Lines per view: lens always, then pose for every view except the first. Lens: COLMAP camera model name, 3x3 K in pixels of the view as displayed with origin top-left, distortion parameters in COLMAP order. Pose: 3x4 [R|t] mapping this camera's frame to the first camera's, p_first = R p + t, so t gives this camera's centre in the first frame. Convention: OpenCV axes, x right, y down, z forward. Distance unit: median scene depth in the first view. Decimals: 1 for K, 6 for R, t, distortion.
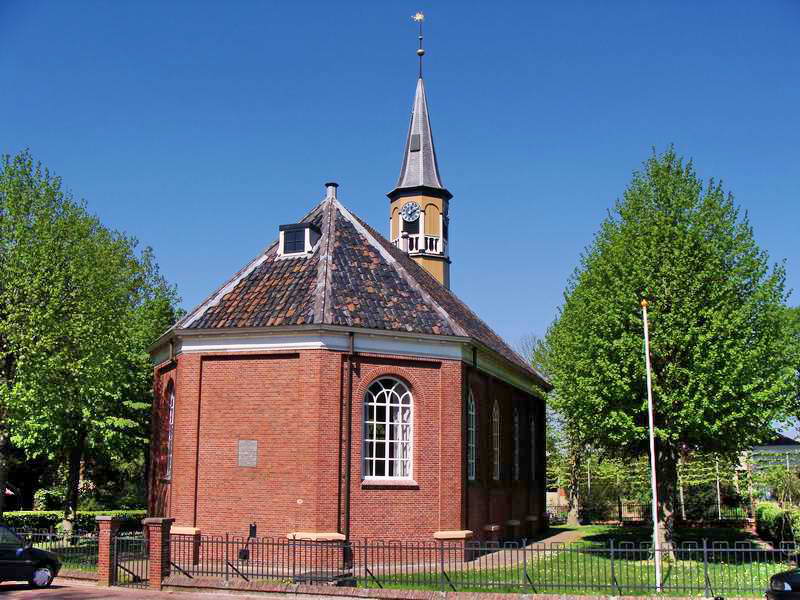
lens RADIAL K [[884.1, 0, 400.0], [0, 884.1, 300.0], [0, 0, 1]] dist [-0.165566, 0.004936]
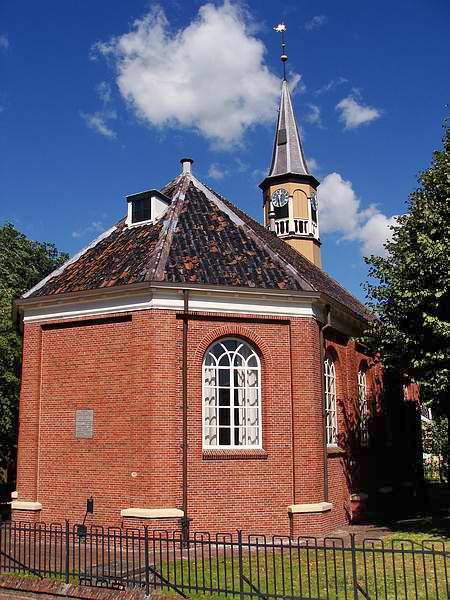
lens RADIAL K [[663.0, 0, 225.0], [0, 663.0, 300.0], [0, 0, 1]] dist [-0.165566, 0.004936]
pose [[0.988951, -0.051744, -0.138918, 0.077442], [0.048573, 0.998478, -0.026120, 0.063680], [0.140058, 0.019084, 0.989959, 0.301030]]
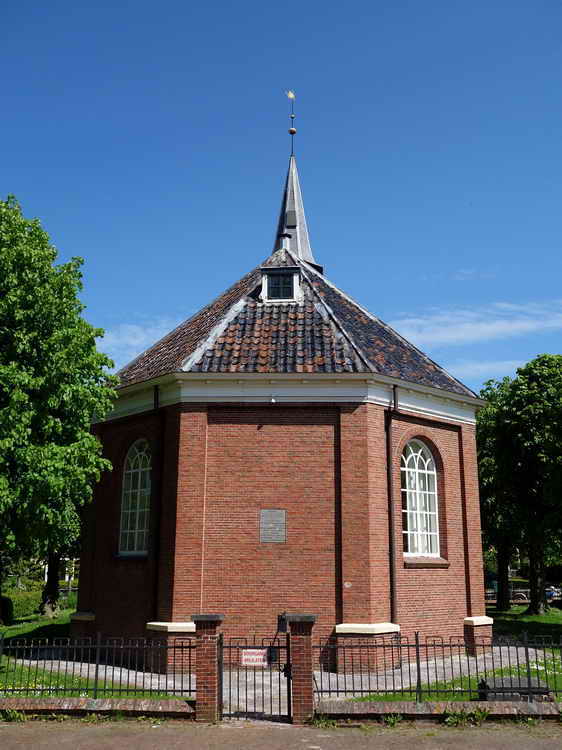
lens RADIAL K [[760.8, 0, 281.0], [0, 760.8, 375.0], [0, 0, 1]] dist [0.006803, 0.000890]
pose [[0.956816, 0.061182, 0.284185, -0.357936], [-0.047983, 0.997431, -0.053184, 0.067972], [-0.286708, 0.037252, 0.957293, 0.293561]]
